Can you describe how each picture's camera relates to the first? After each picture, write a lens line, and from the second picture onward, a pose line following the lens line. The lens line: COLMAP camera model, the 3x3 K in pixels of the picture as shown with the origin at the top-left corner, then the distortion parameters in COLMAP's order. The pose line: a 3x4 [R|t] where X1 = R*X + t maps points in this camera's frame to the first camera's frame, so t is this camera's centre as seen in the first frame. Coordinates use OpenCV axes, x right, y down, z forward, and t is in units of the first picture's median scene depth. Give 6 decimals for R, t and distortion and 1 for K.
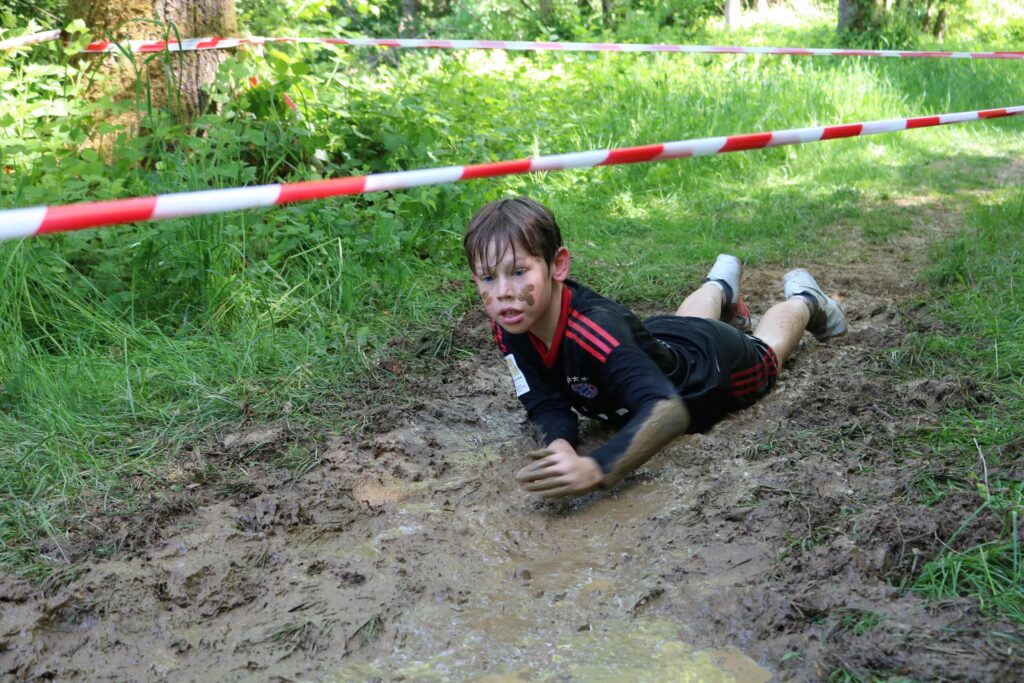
lens RADIAL K [[1624.3, 0, 514.1], [0, 1624.3, 339.1], [0, 0, 1]] dist [-0.048644, 0.000000]
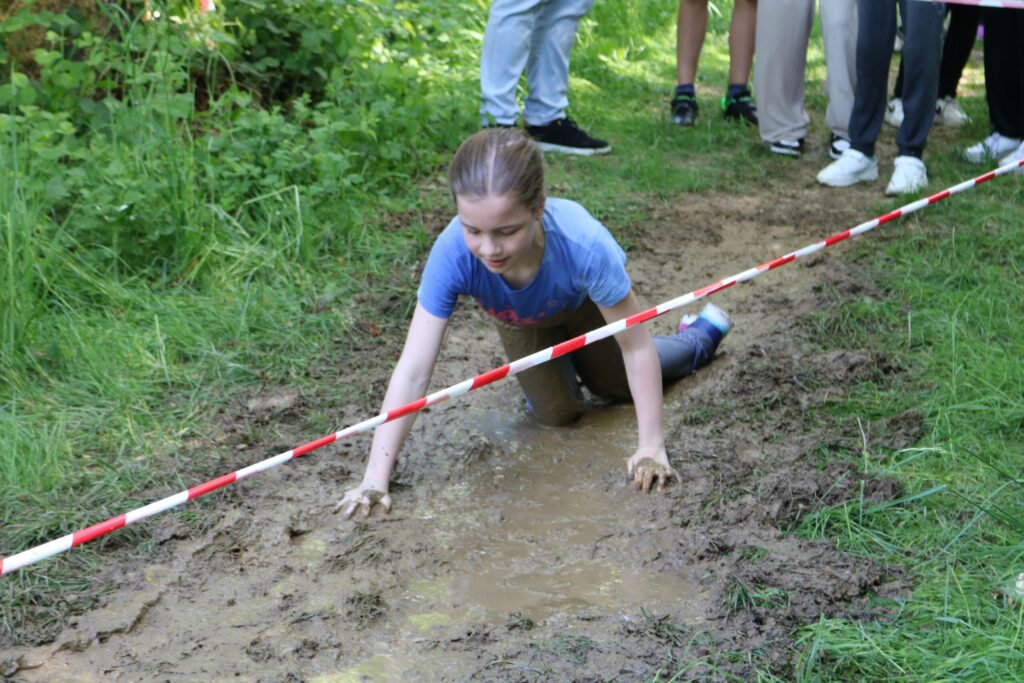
lens RADIAL K [[2556.7, 0, 510.0], [0, 2556.7, 342.4], [0, 0, 1]] dist [0.056315, 0.000000]
pose [[0.997764, 0.011063, 0.065907, -0.128107], [-0.016377, 0.996608, 0.080644, -0.157302], [-0.064791, -0.081543, 0.994562, -1.001919]]
